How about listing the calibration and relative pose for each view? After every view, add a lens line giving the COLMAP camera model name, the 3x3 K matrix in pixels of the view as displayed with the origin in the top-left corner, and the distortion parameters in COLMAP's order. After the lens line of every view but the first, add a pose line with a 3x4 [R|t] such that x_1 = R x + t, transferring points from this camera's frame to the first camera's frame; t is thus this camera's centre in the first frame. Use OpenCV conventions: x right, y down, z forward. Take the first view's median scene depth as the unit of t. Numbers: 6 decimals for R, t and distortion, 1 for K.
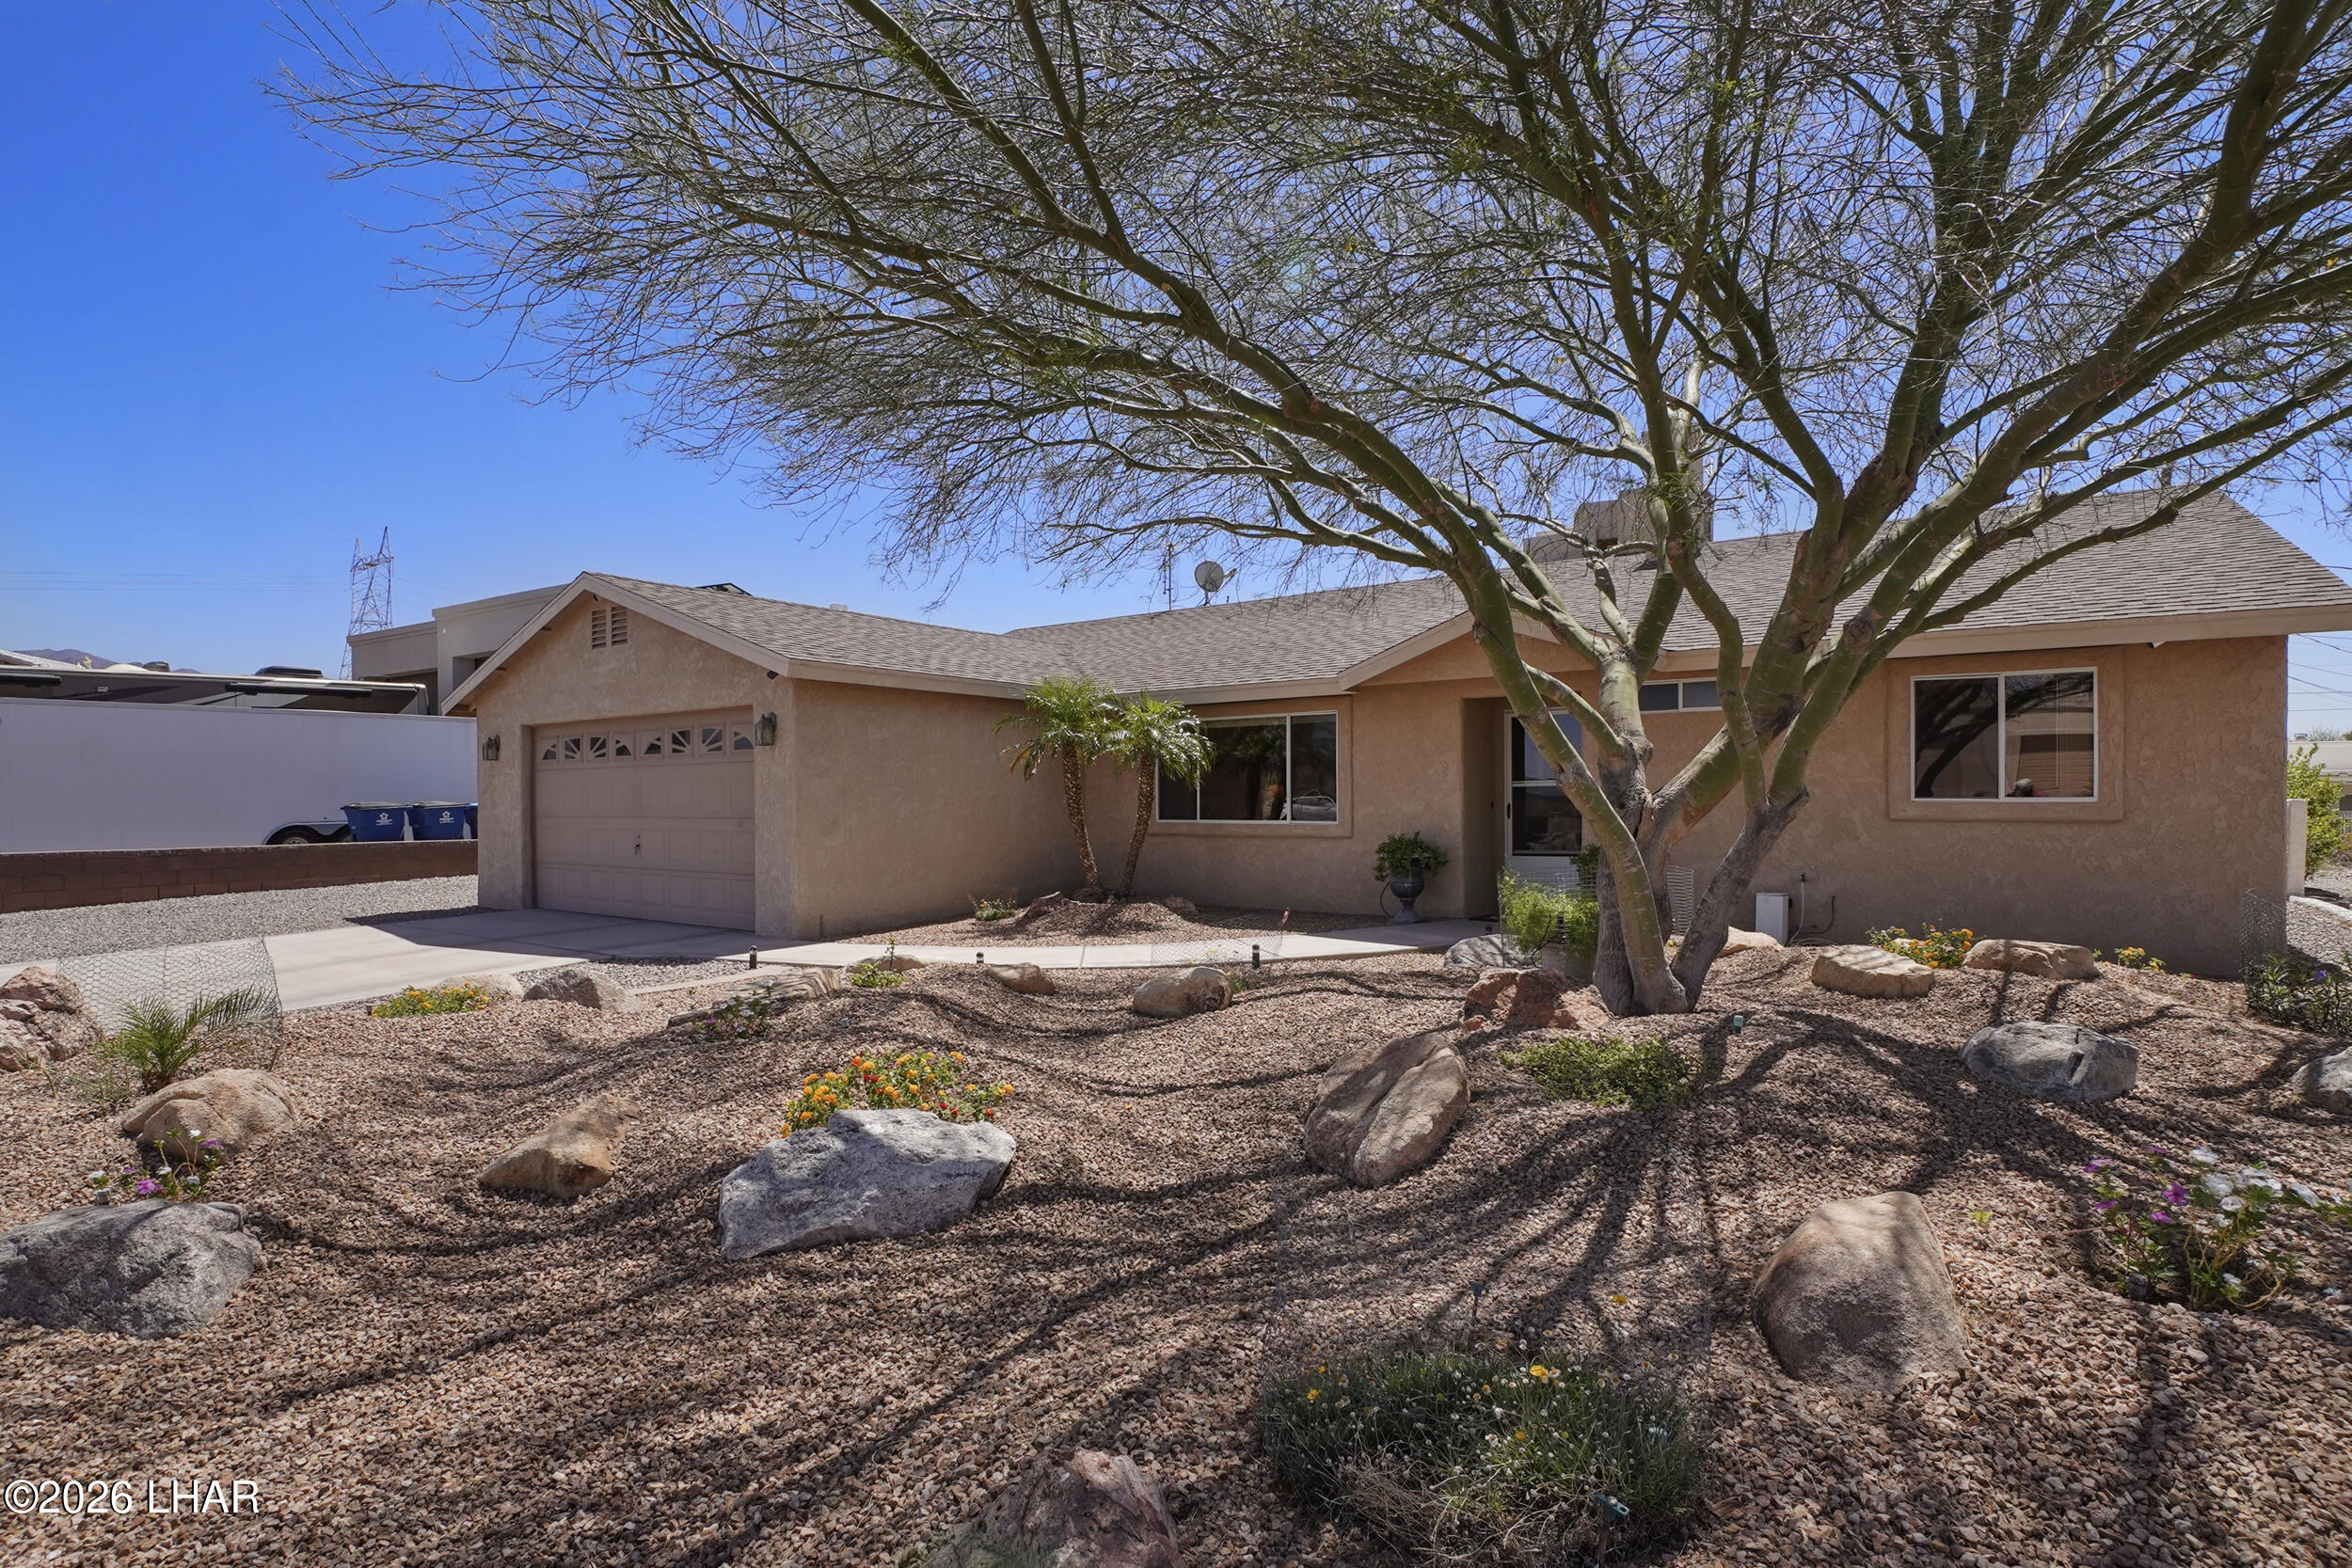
lens RADIAL K [[1159.7, 0, 1168.6], [0, 1159.7, 801.2], [0, 0, 1]] dist [-0.013100, -0.009083]
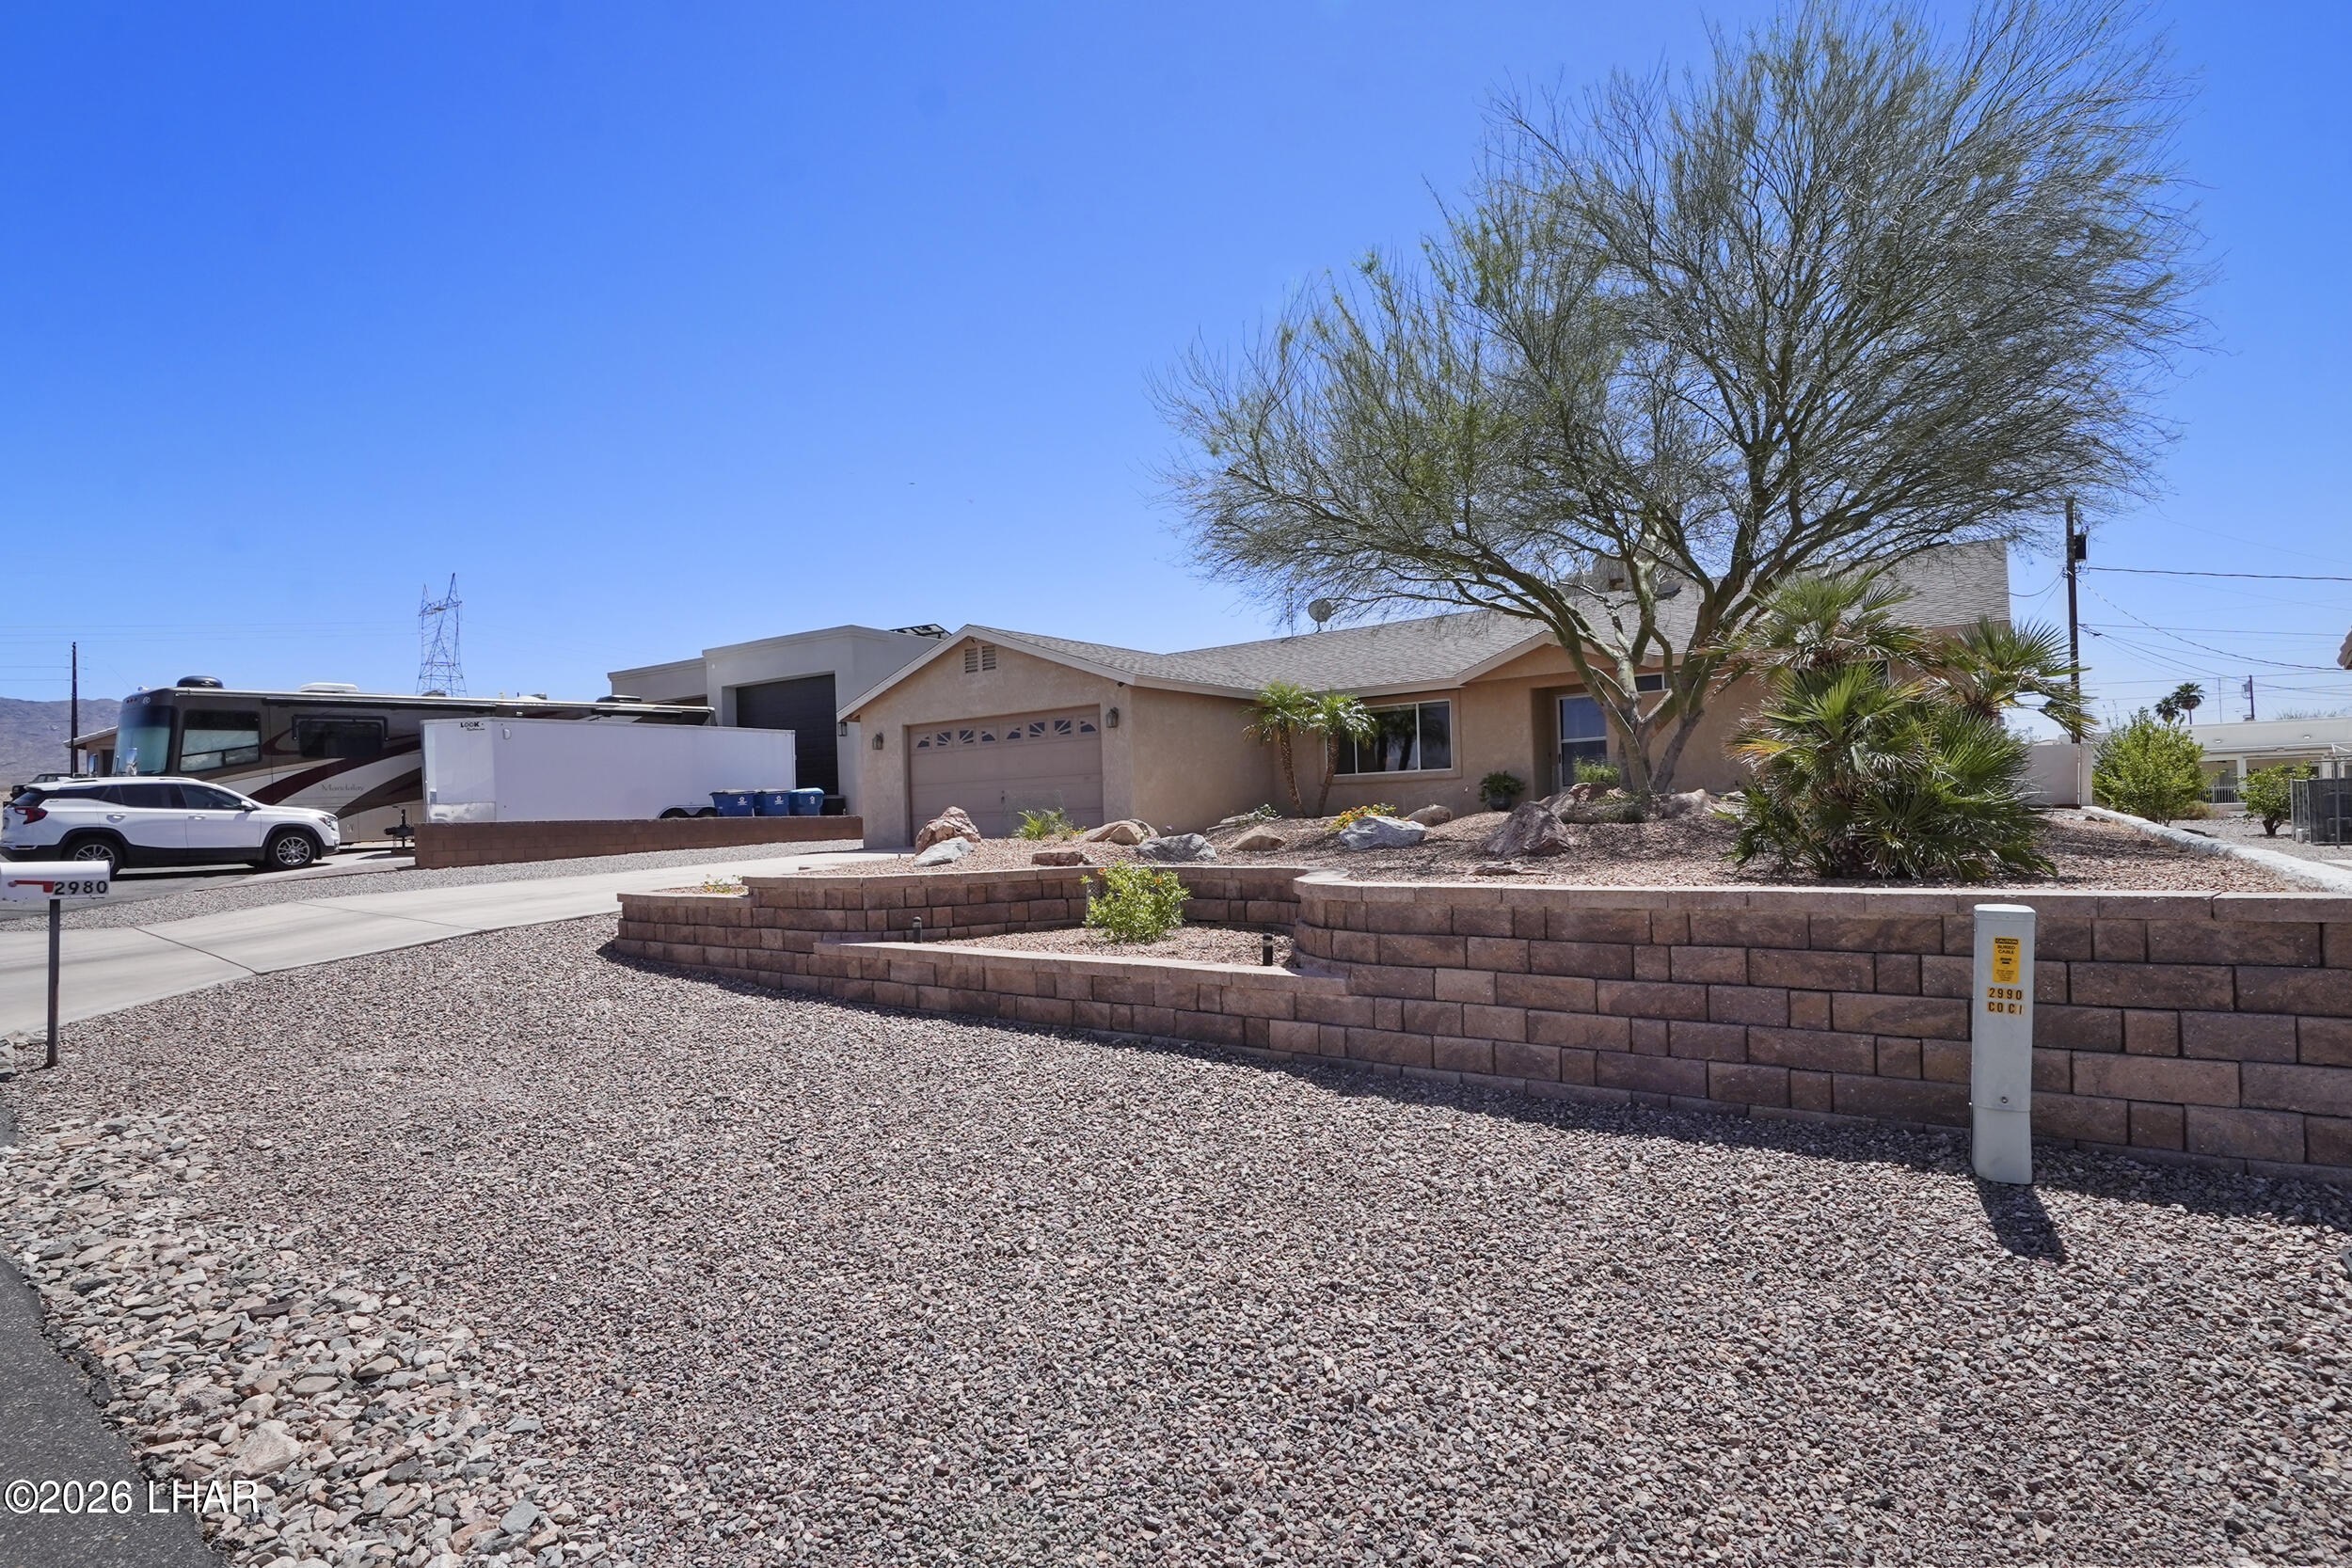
lens RADIAL K [[1148.5, 0, 1171.3], [0, 1148.5, 807.1], [0, 0, 1]] dist [-0.019252, -0.002829]
pose [[0.999593, -0.025870, -0.012033, -0.228098], [0.025740, 0.999610, -0.010834, 0.079617], [0.012309, 0.010520, 0.999869, -0.594035]]
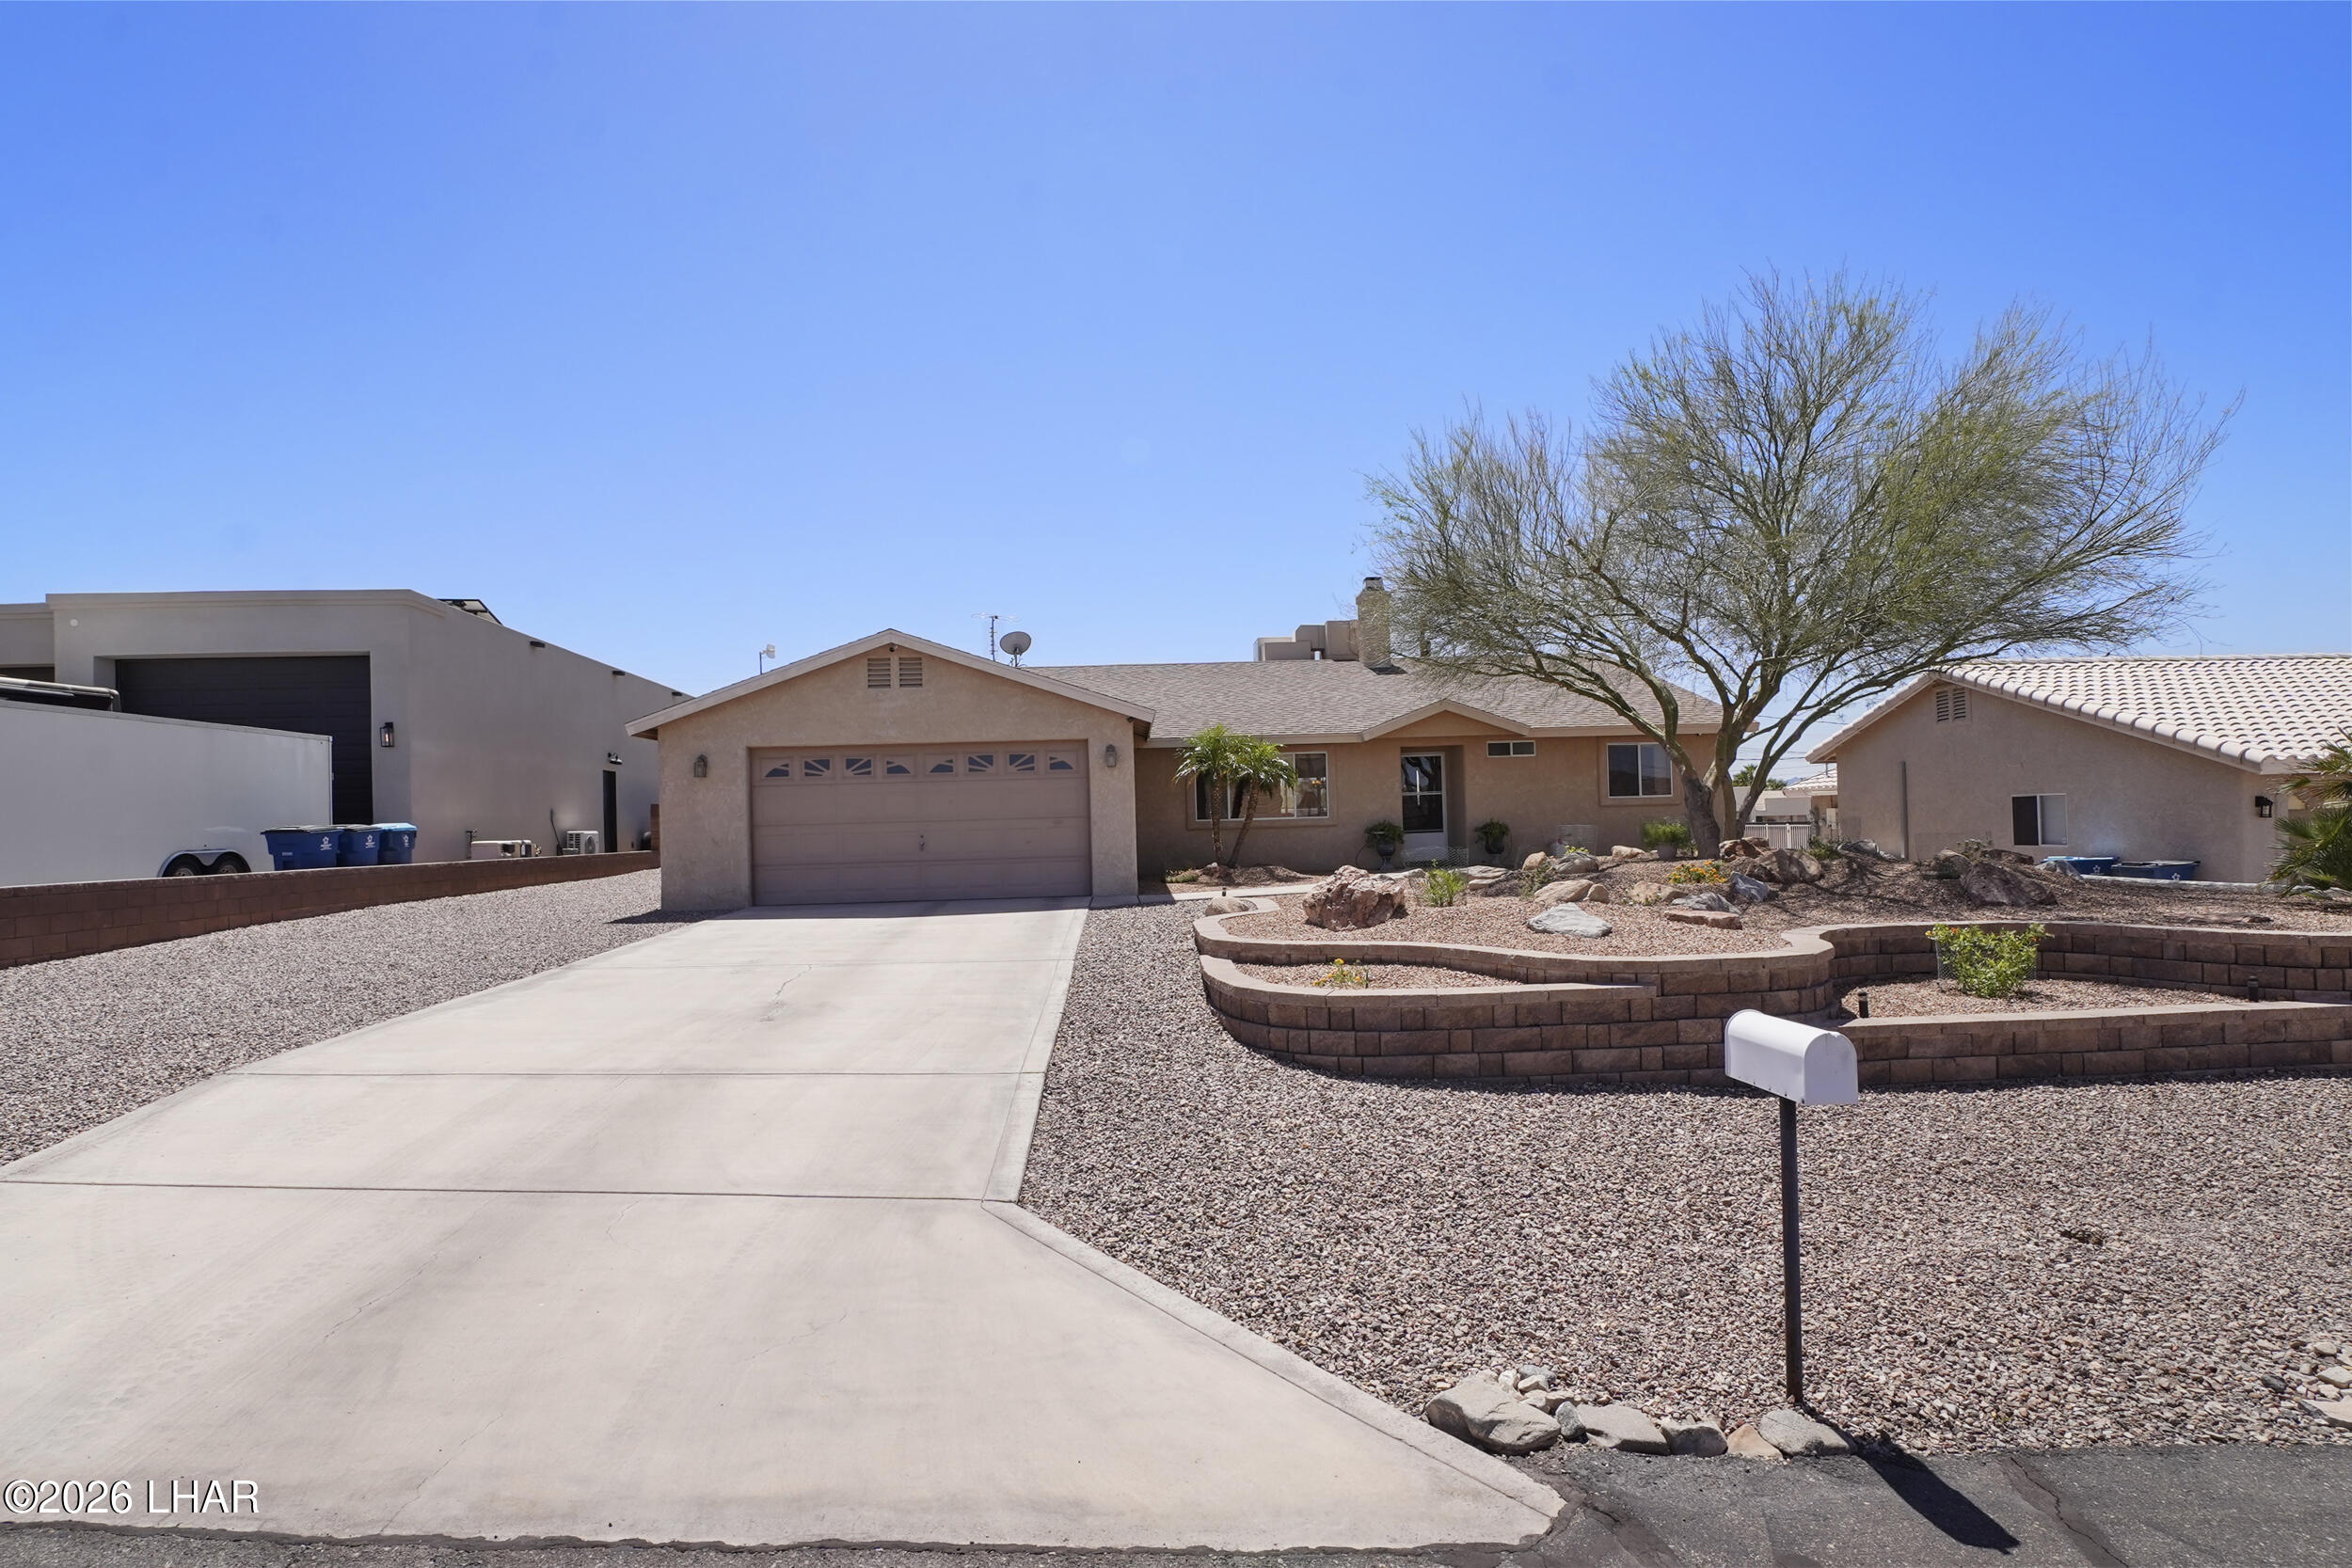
lens RADIAL K [[1148.5, 0, 1171.3], [0, 1148.5, 807.1], [0, 0, 1]] dist [-0.019252, -0.002829]
pose [[0.786727, -0.007119, 0.617260, -1.105028], [0.024058, 0.999527, -0.019135, 0.031304], [-0.616832, 0.029904, 0.786526, -0.188647]]
